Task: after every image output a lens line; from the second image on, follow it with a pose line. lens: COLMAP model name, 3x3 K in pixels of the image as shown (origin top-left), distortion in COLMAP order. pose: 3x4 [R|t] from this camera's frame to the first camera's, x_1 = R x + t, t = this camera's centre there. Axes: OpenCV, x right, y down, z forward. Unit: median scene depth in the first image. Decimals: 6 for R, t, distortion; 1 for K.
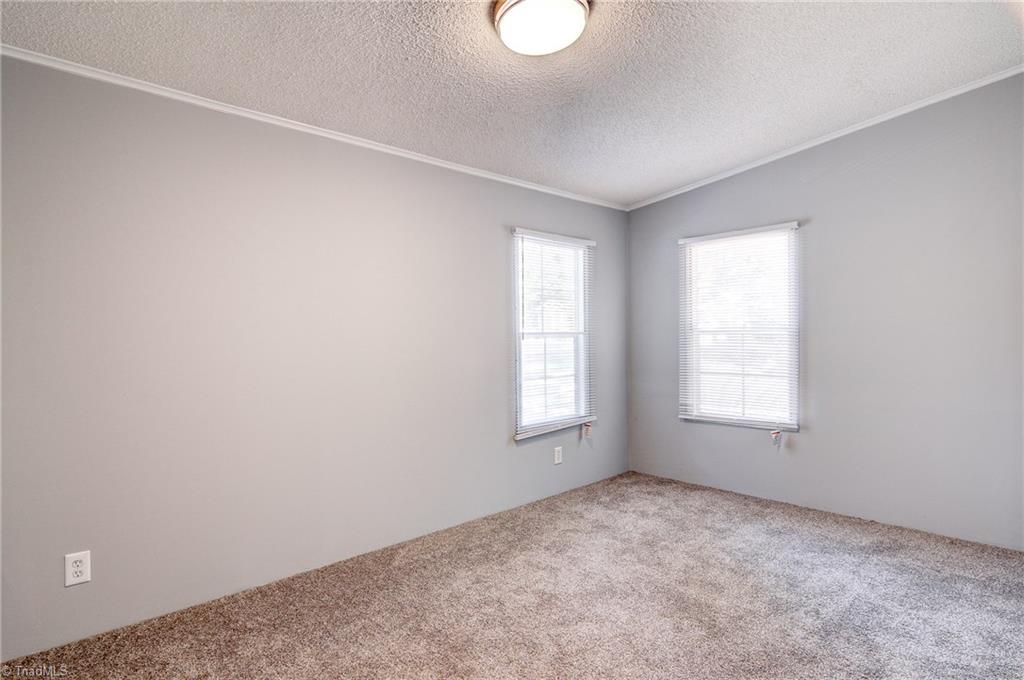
lens RADIAL K [[545.1, 0, 509.6], [0, 545.1, 342.7], [0, 0, 1]] dist [-0.017793, -0.002569]
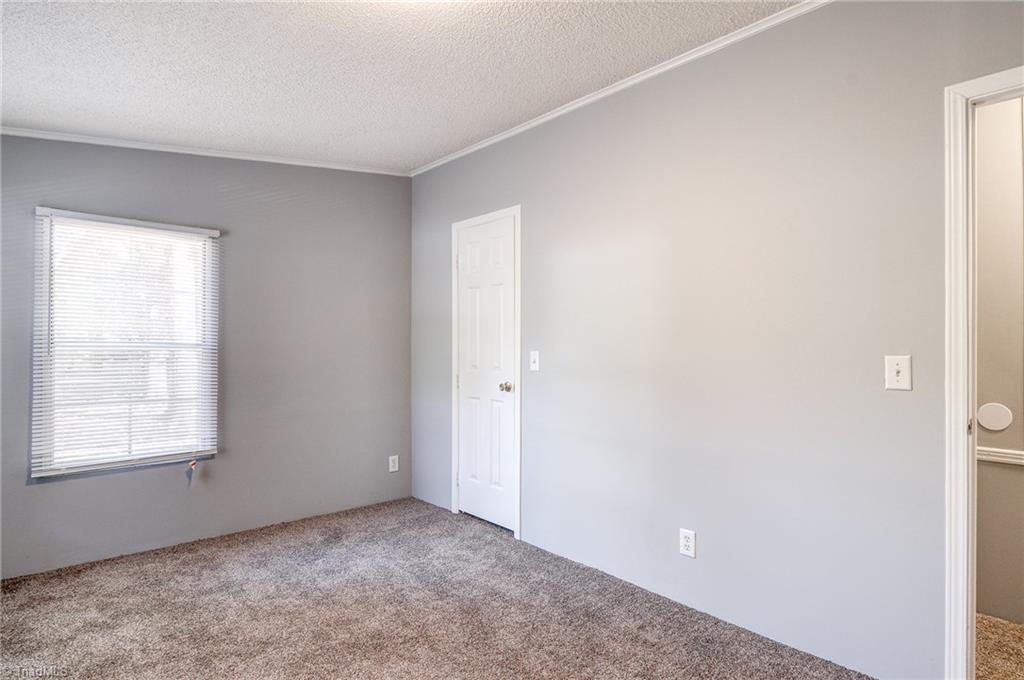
lens RADIAL K [[541.3, 0, 512.8], [0, 541.3, 357.8], [0, 0, 1]] dist [-0.012349, -0.001490]
pose [[-0.001334, -0.007419, 0.999972, -0.422080], [0.007421, 0.999945, 0.007429, -0.009548], [-0.999972, 0.007431, -0.001279, 0.533418]]
